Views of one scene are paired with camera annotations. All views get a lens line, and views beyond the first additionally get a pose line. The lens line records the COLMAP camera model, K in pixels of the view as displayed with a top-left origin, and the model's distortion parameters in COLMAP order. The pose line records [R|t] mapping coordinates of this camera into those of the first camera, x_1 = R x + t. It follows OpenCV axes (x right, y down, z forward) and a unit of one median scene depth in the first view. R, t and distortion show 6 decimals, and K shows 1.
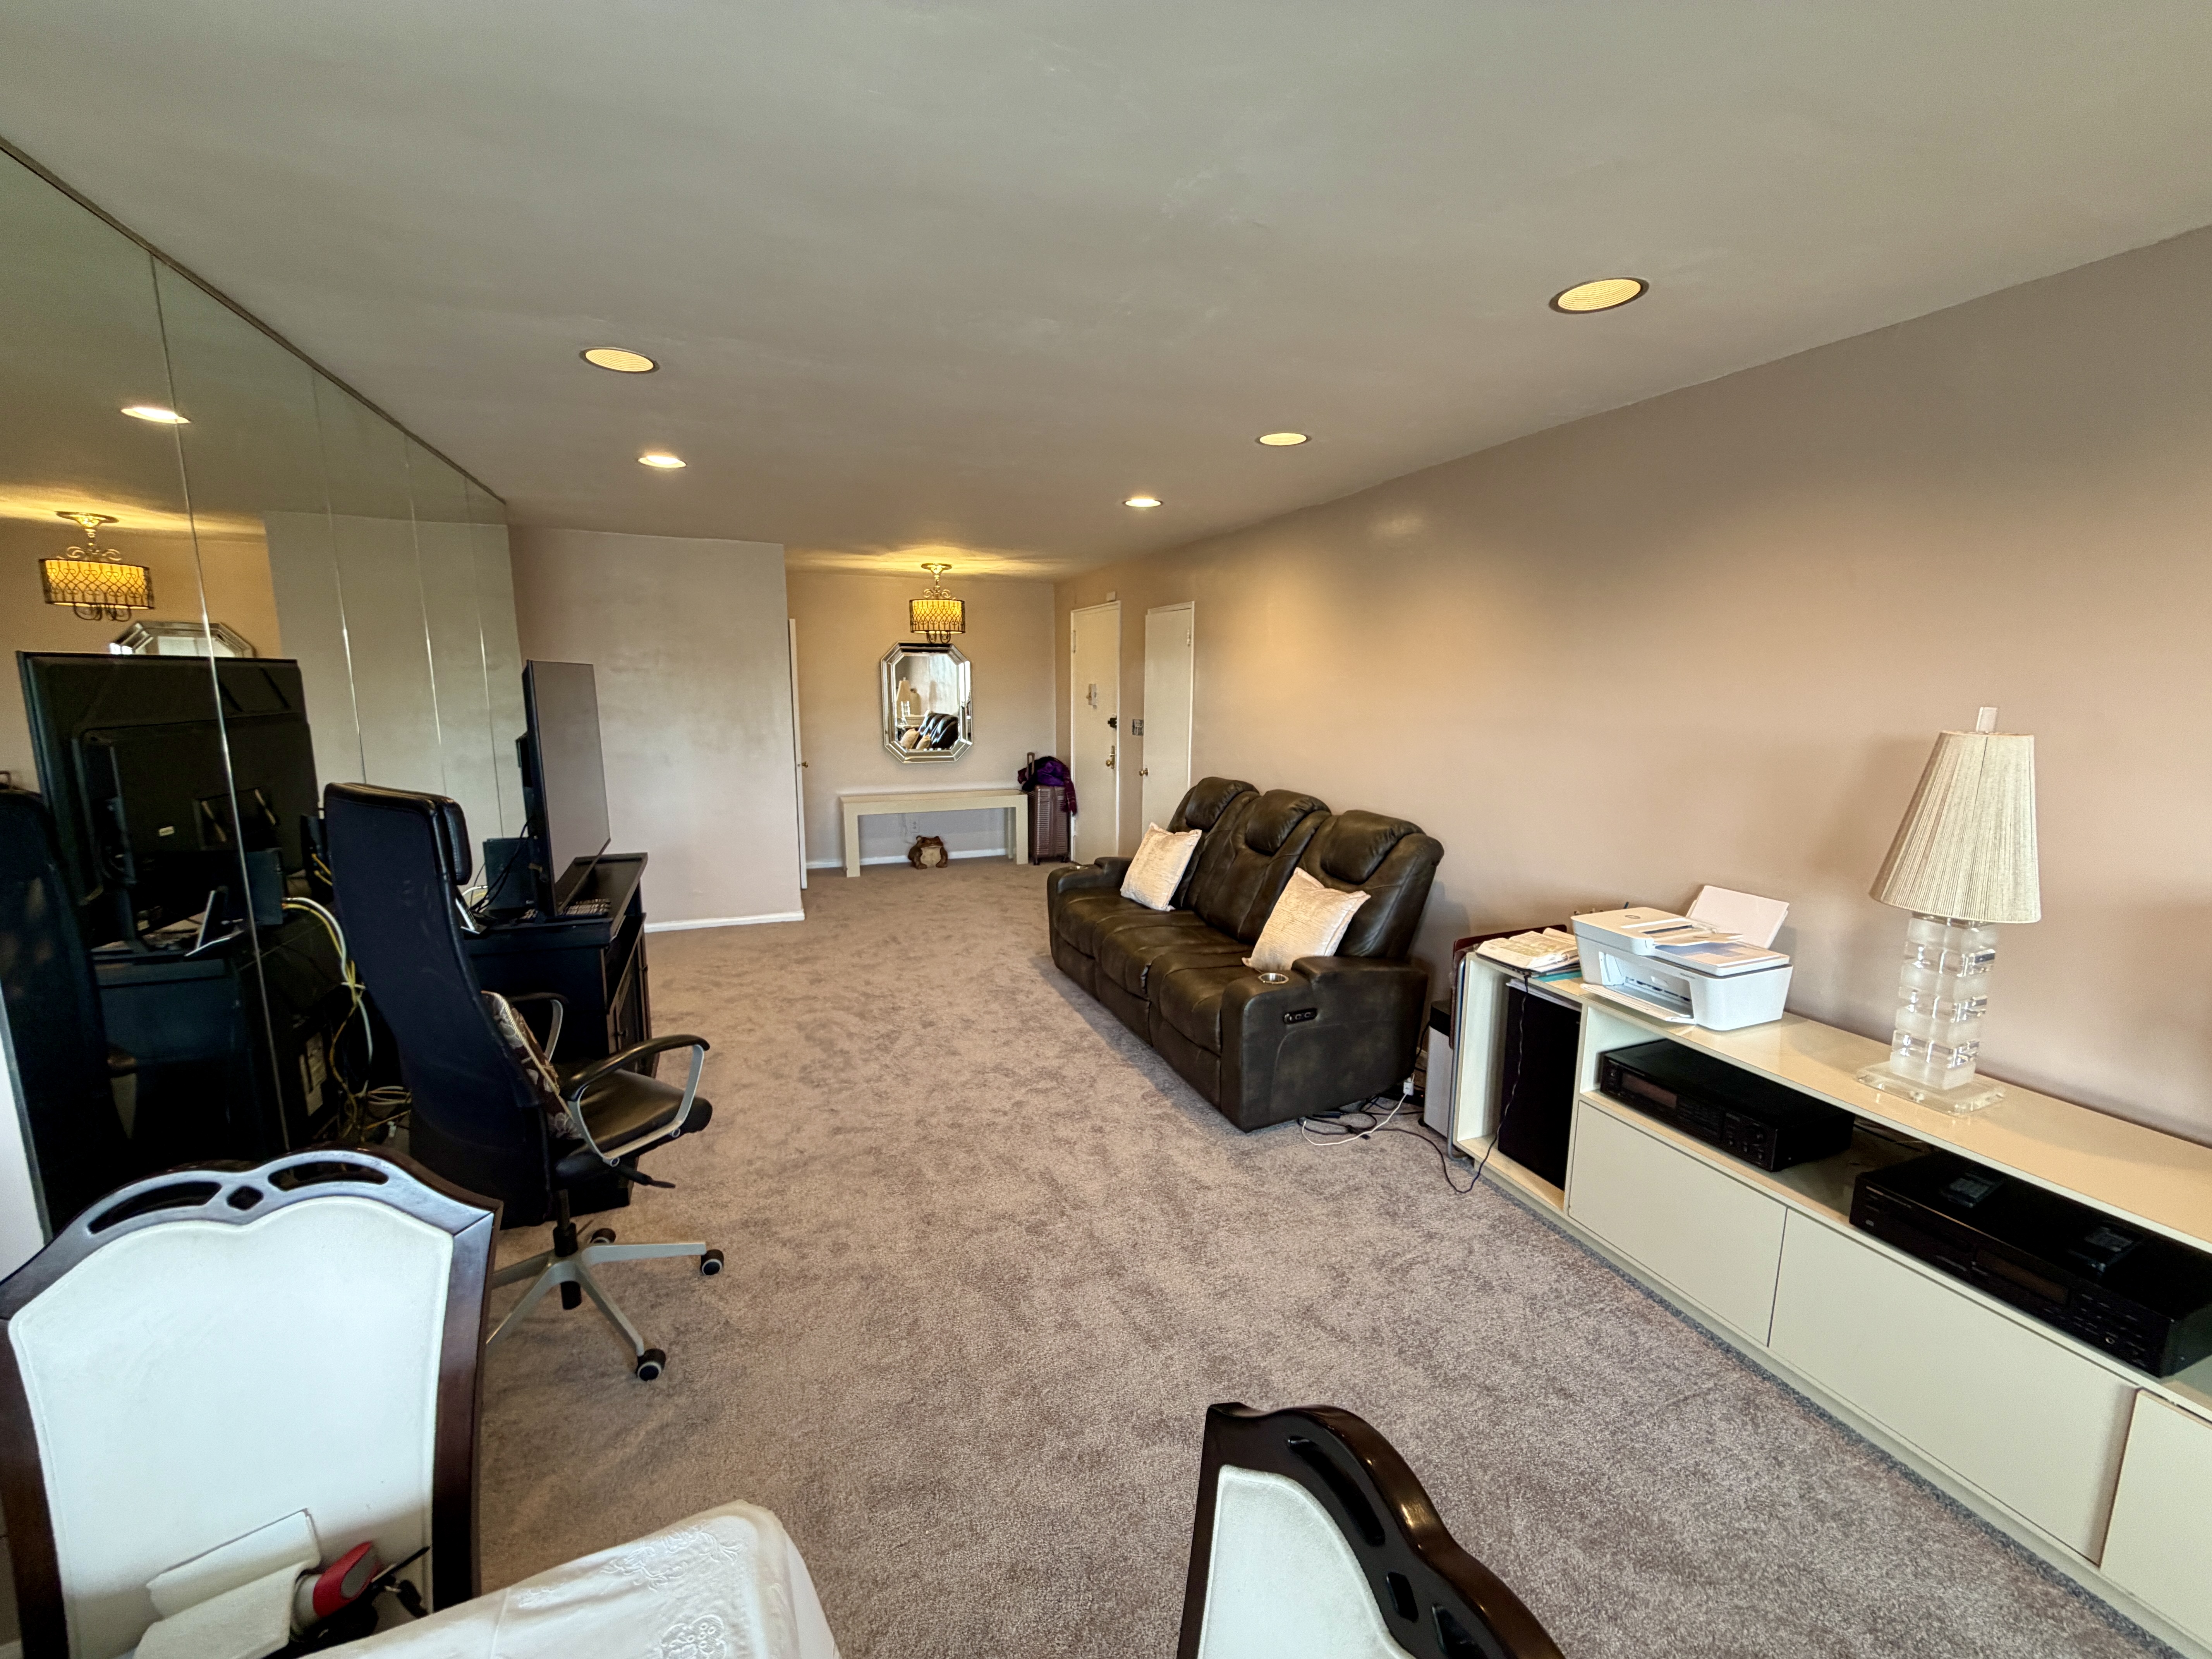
lens RADIAL K [[886.7, 0, 1092.9], [0, 886.7, 826.7], [0, 0, 1]] dist [-0.001064, 0.000378]
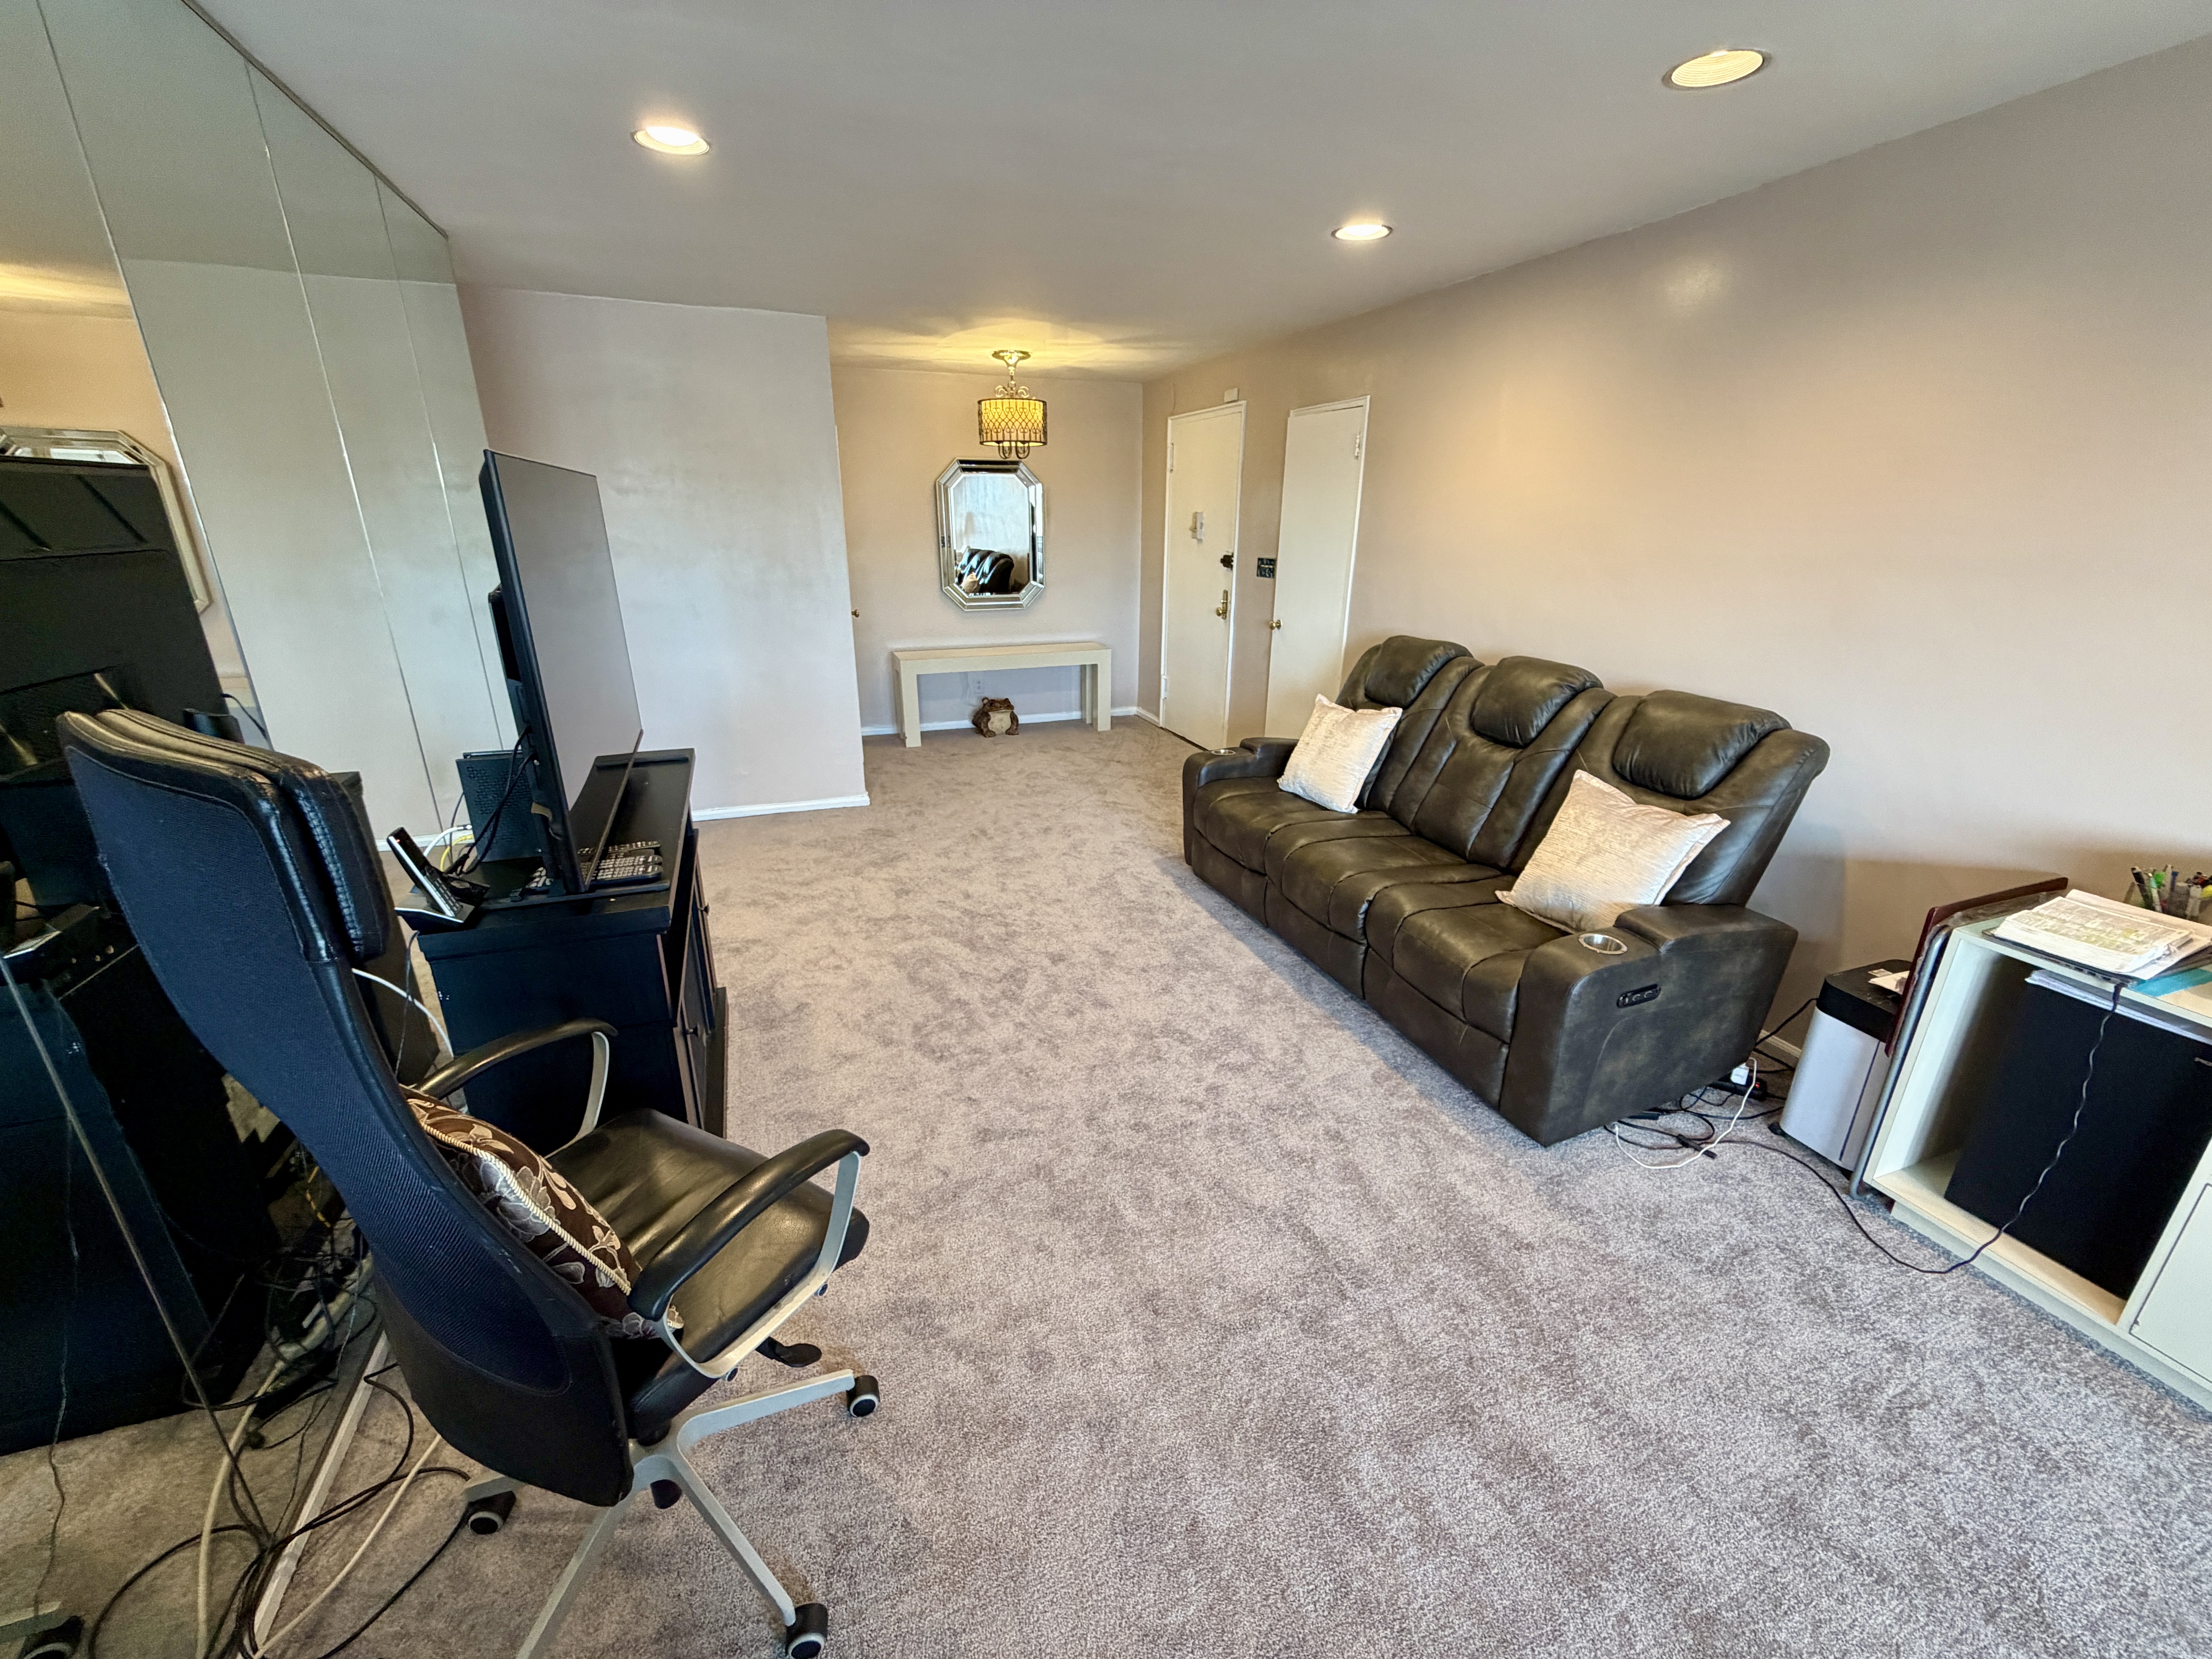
lens RADIAL K [[886.7, 0, 1093.0], [0, 886.7, 829.5], [0, 0, 1]] dist [-0.001064, 0.000378]
pose [[0.999898, 0.005236, -0.013318, -0.178805], [-0.002772, 0.983901, 0.178694, -0.039759], [0.014039, -0.178639, 0.983815, 0.299506]]
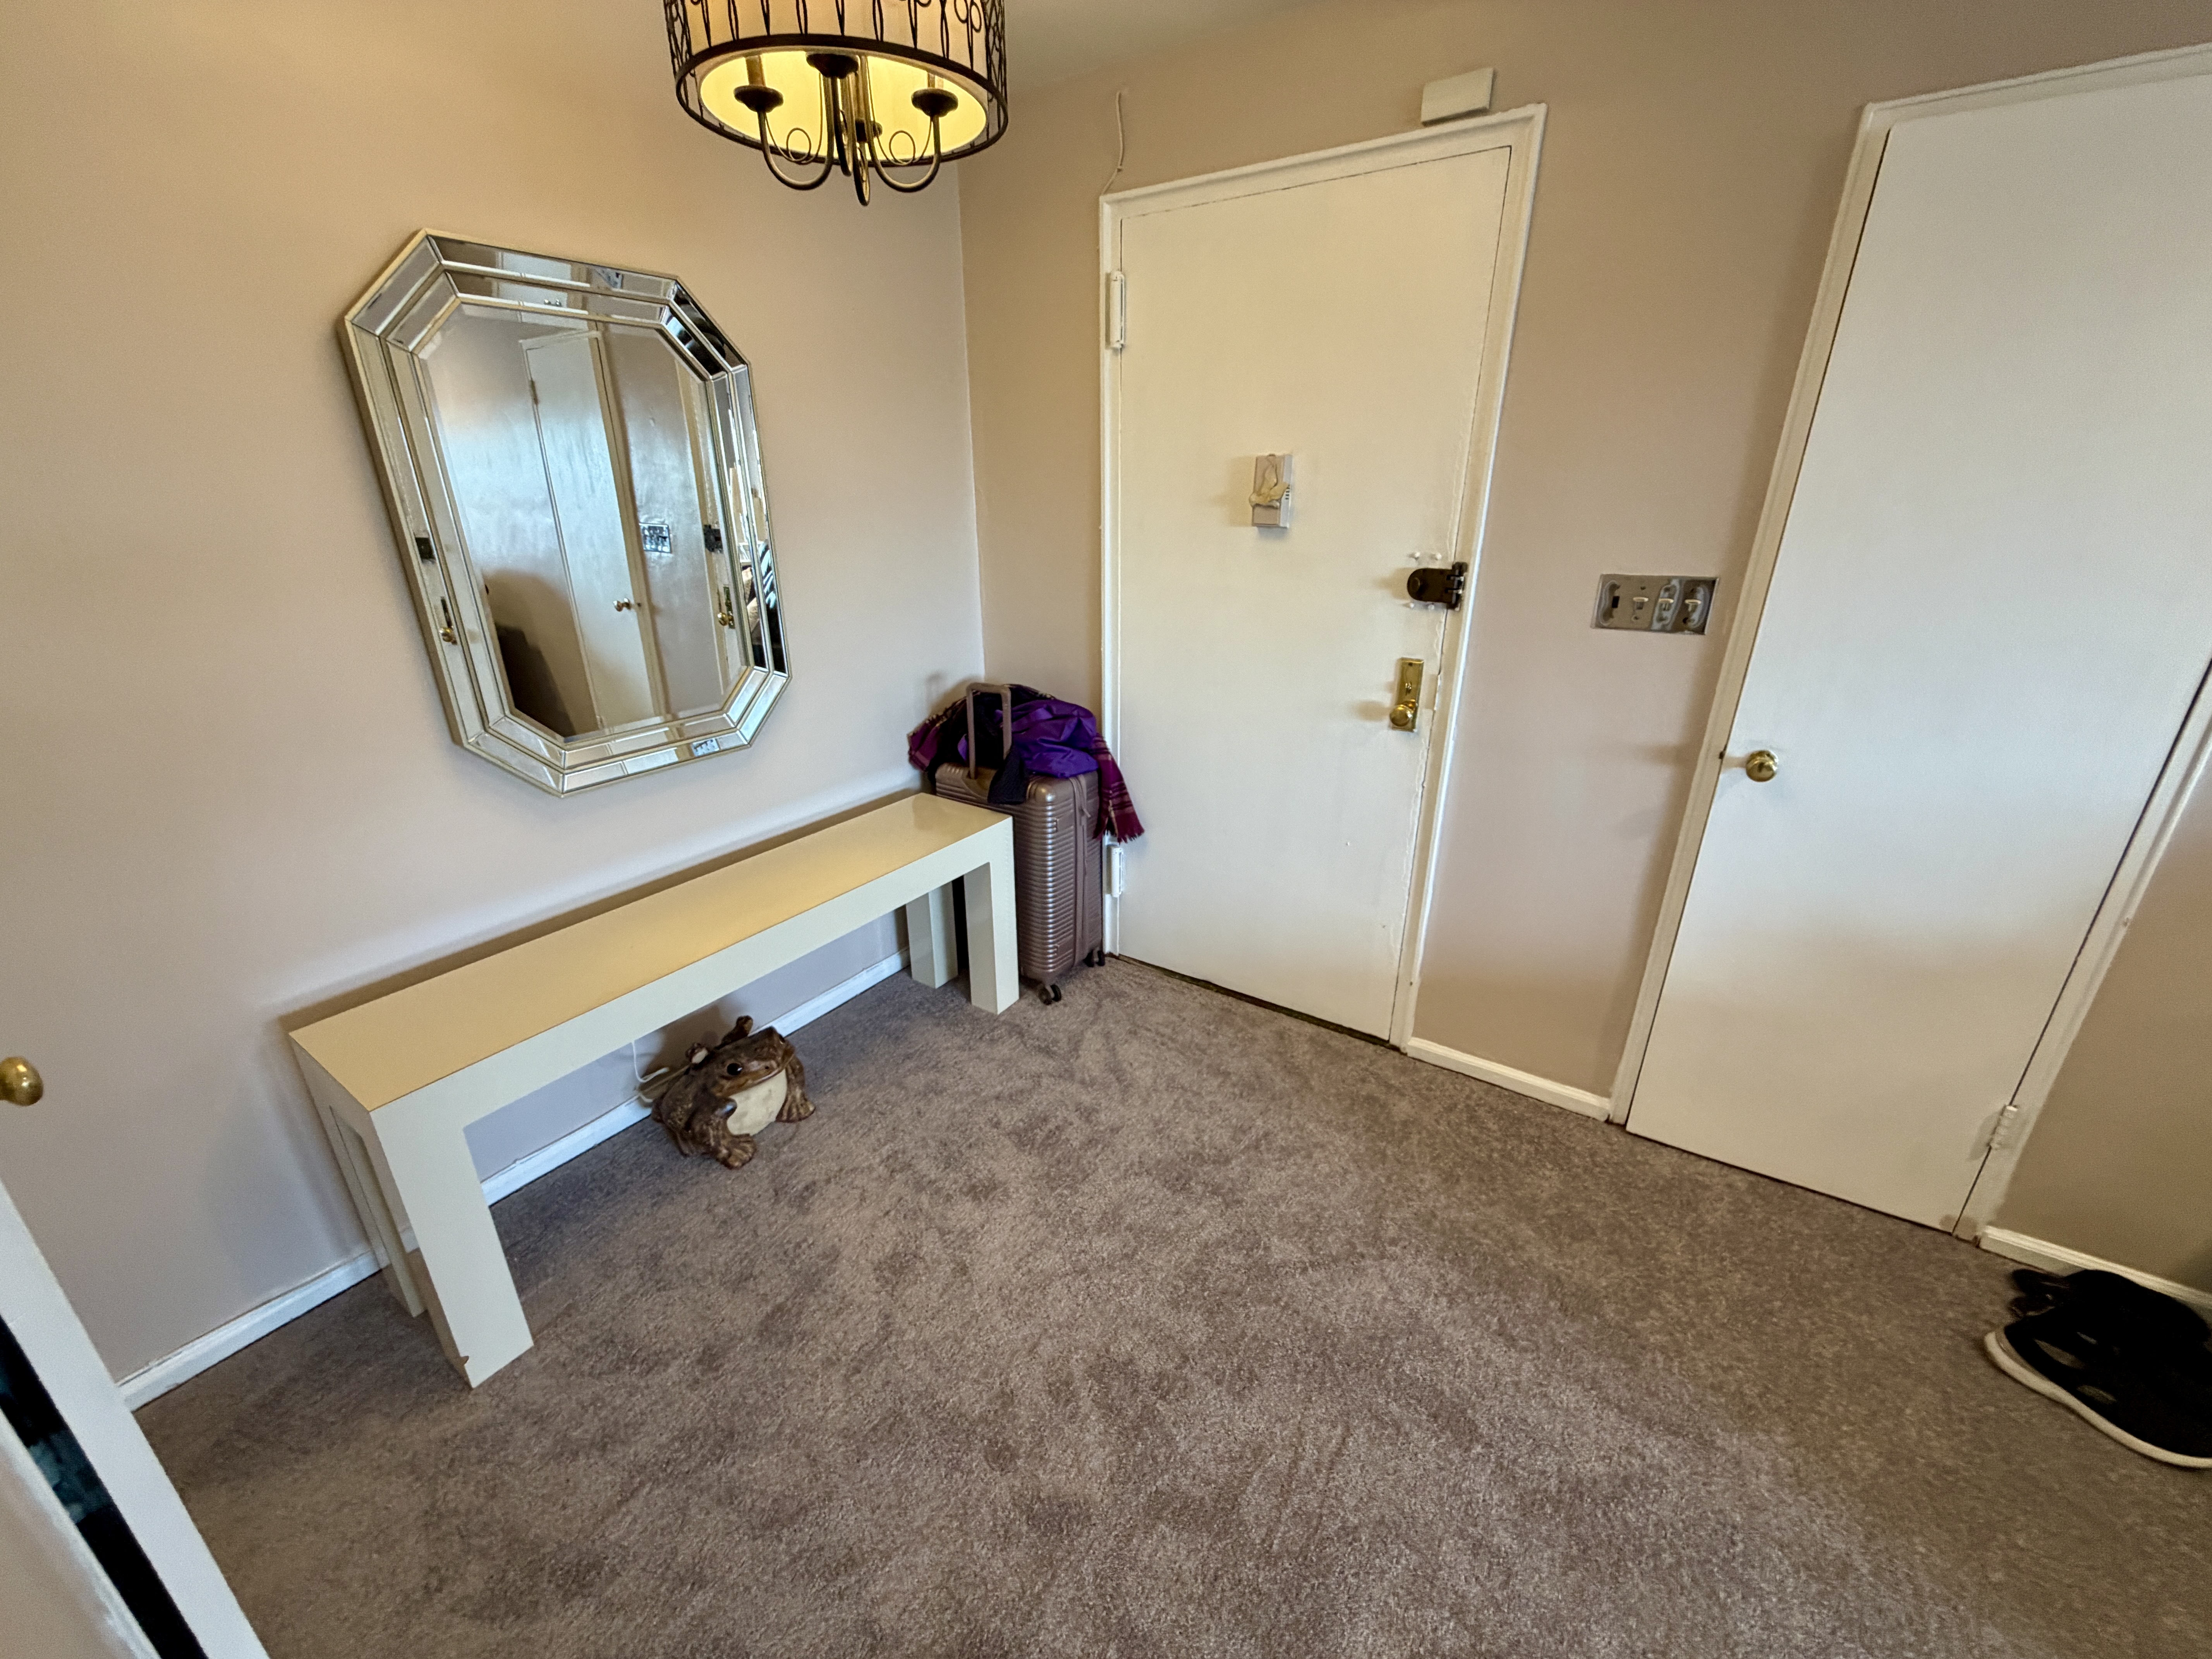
lens RADIAL K [[886.7, 0, 1110.2], [0, 886.7, 823.7], [0, 0, 1]] dist [-0.001064, 0.000378]
pose [[0.821661, -0.217816, 0.526716, -0.492642], [0.104875, 0.966098, 0.235913, -0.243508], [-0.560245, -0.138601, 0.816649, 1.602483]]
